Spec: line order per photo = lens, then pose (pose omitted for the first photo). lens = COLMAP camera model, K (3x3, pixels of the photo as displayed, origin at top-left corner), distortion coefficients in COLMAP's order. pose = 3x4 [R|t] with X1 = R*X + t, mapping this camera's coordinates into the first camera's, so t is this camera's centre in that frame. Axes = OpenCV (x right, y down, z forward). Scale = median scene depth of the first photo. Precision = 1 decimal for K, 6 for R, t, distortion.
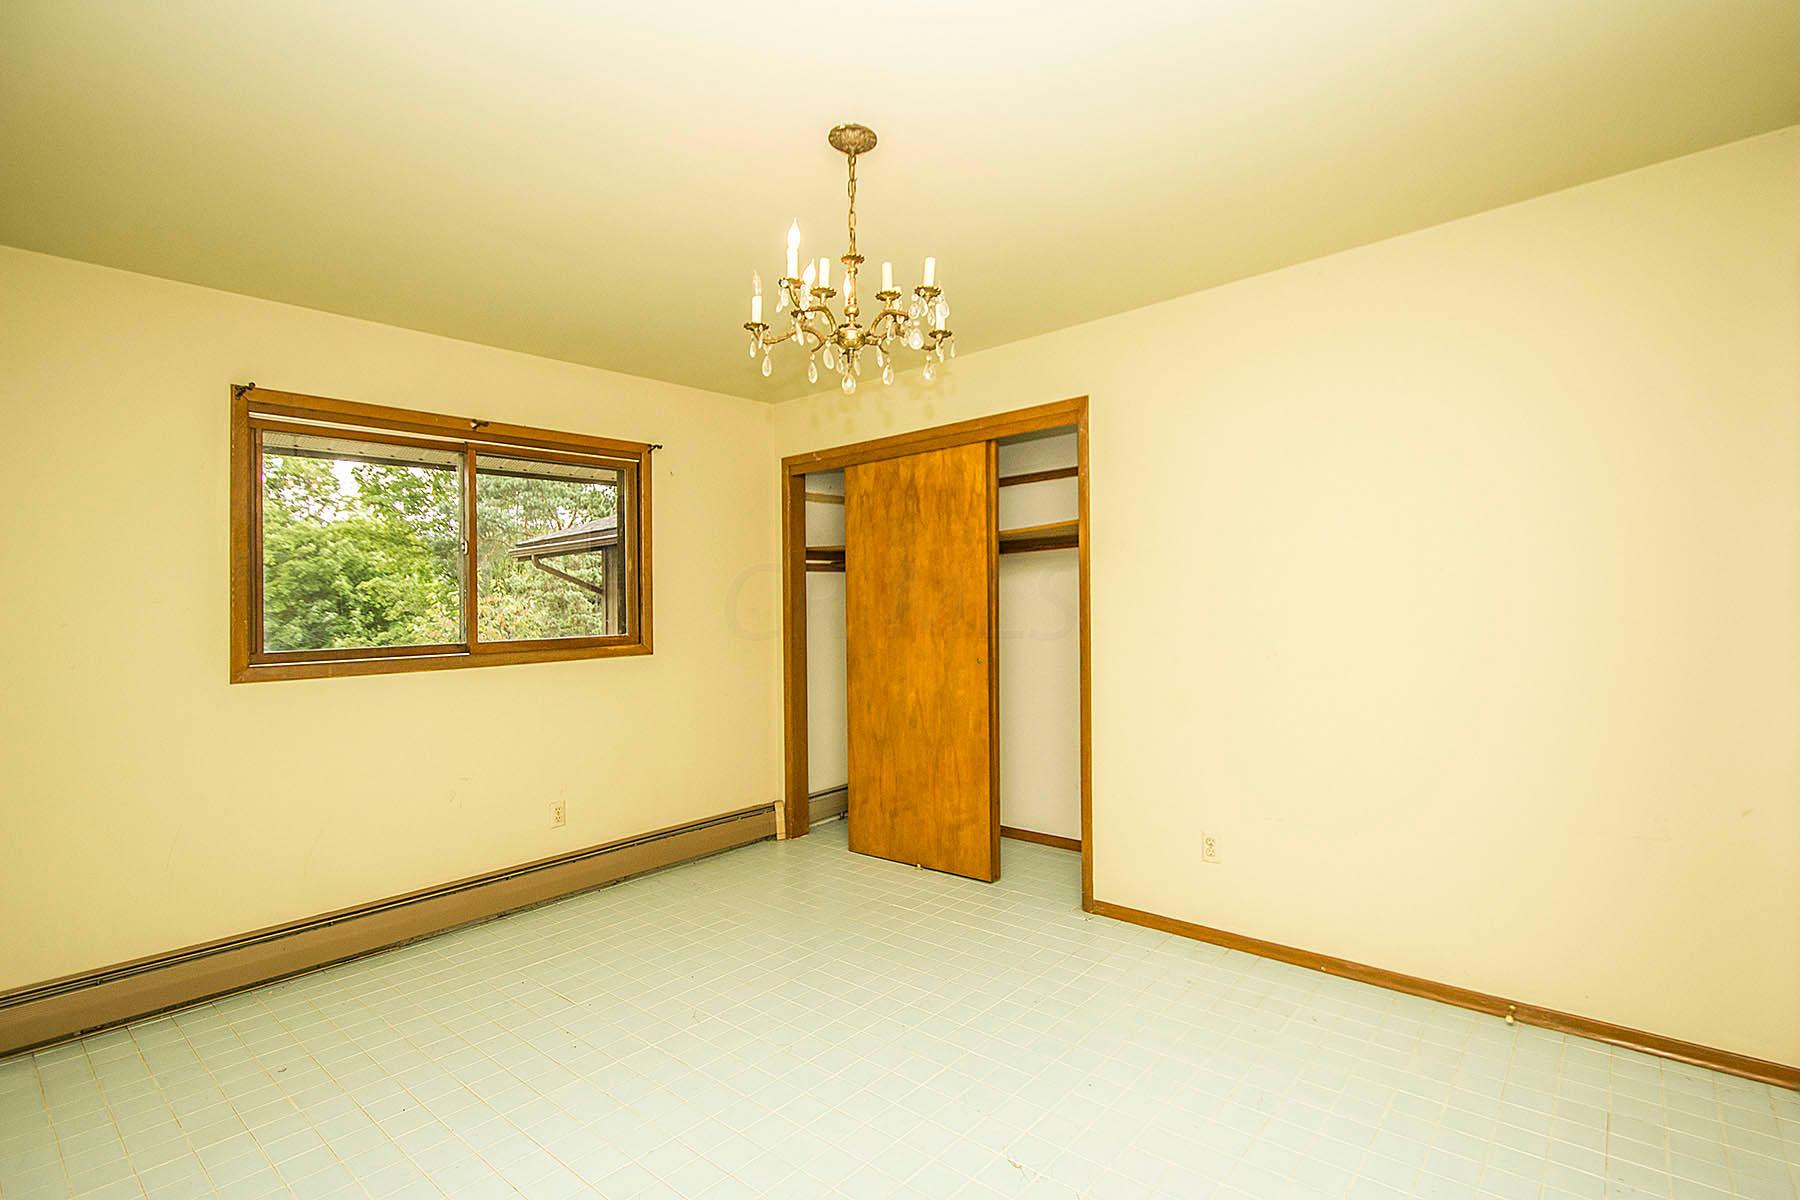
lens RADIAL K [[875.9, 0, 907.3], [0, 875.9, 606.8], [0, 0, 1]] dist [-0.002443, -0.000308]
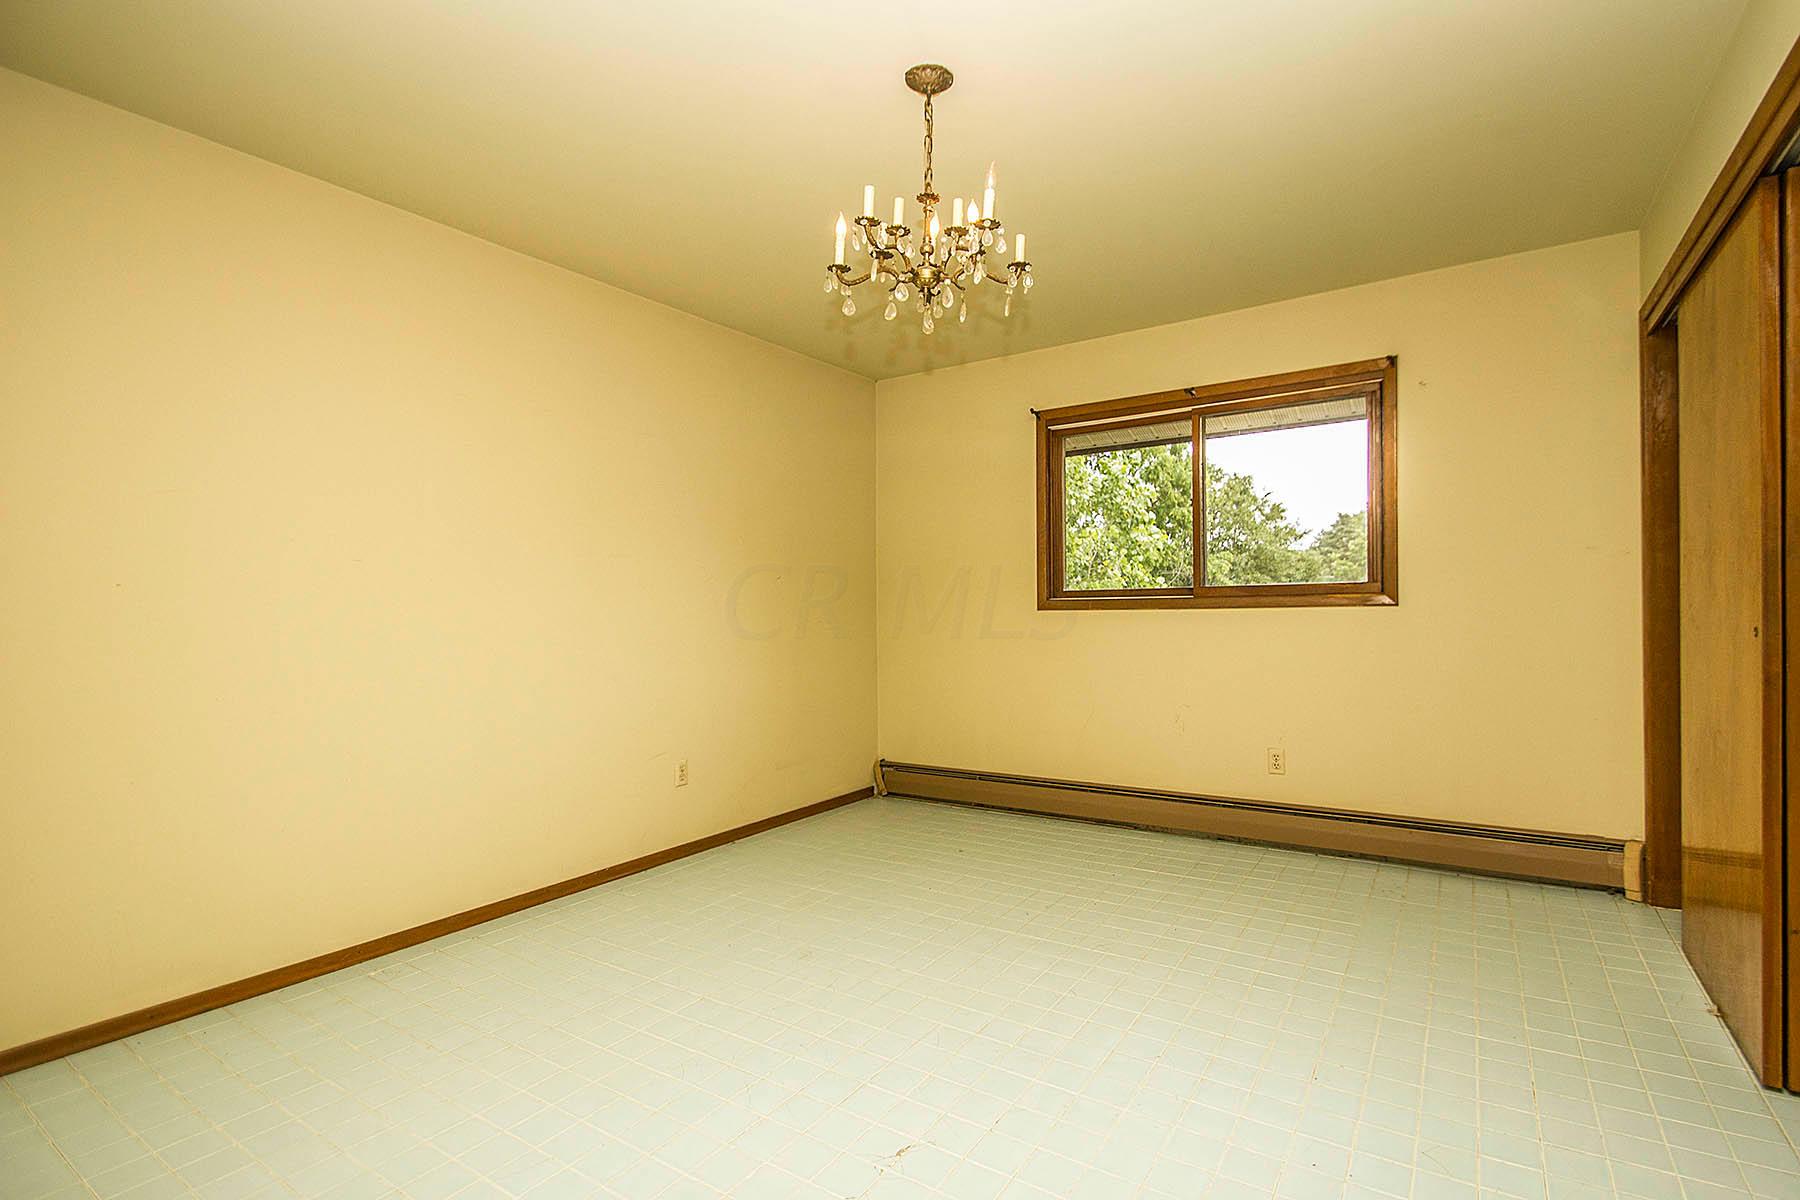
lens RADIAL K [[848.4, 0, 906.1], [0, 848.4, 594.2], [0, 0, 1]] dist [0.000055, -0.016833]
pose [[0.085057, 0.013495, -0.996285, 0.491967], [0.014363, 0.999788, 0.014769, 0.025241], [0.996273, -0.015566, 0.084845, 0.476765]]
